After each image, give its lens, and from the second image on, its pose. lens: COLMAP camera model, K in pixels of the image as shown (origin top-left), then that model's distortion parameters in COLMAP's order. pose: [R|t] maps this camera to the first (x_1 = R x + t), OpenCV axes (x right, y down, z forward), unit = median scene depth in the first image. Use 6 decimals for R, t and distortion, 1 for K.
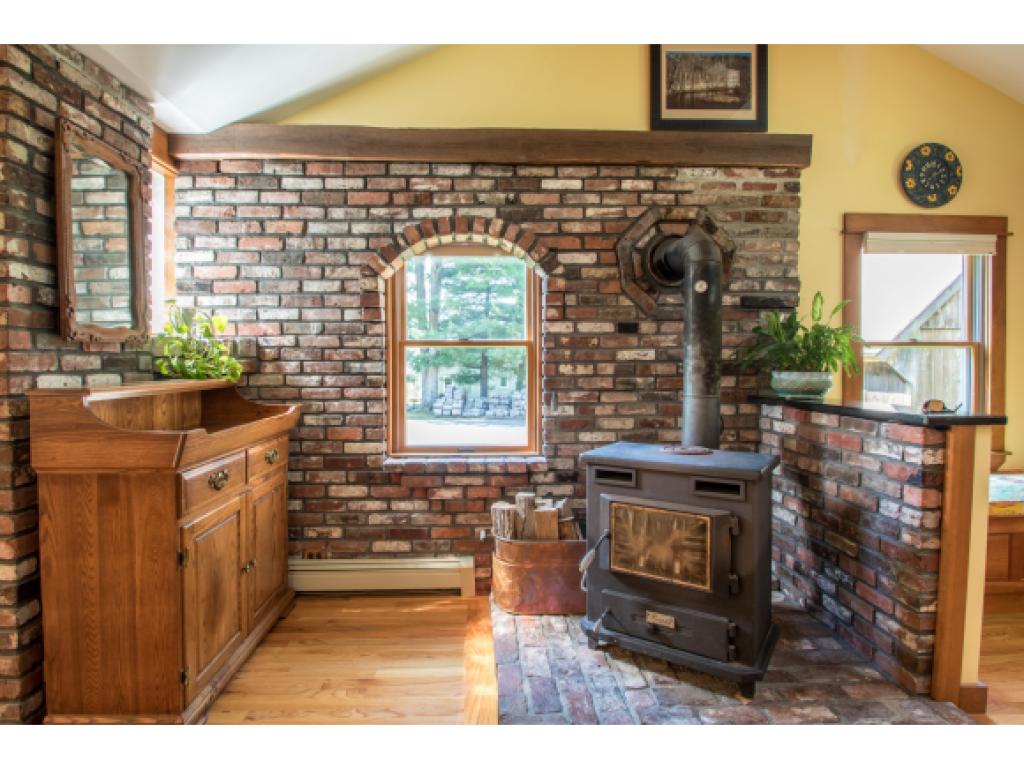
lens RADIAL K [[555.1, 0, 512.7], [0, 555.1, 377.1], [0, 0, 1]] dist [0.037904, -0.000283]
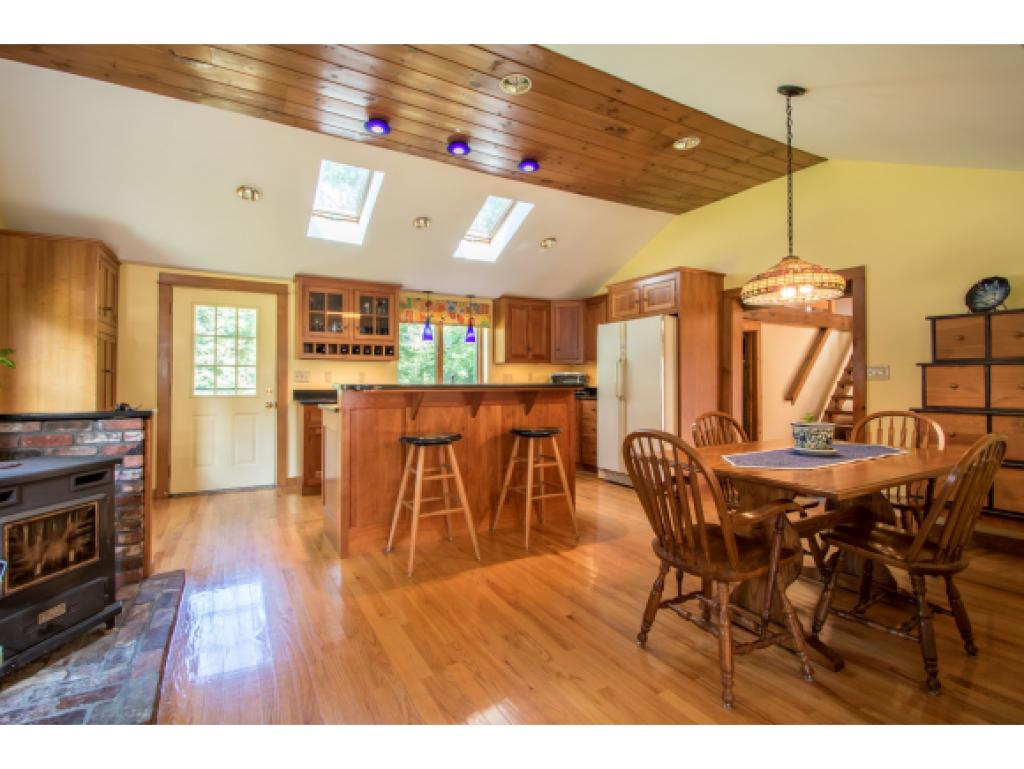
lens RADIAL K [[478.5, 0, 516.7], [0, 478.5, 381.1], [0, 0, 1]] dist [0.011459, -0.014215]
pose [[-0.456693, 0.007077, 0.889596, -0.997432], [0.026556, 0.999631, 0.005681, 0.000540], [-0.889228, 0.026218, -0.456713, 0.624945]]
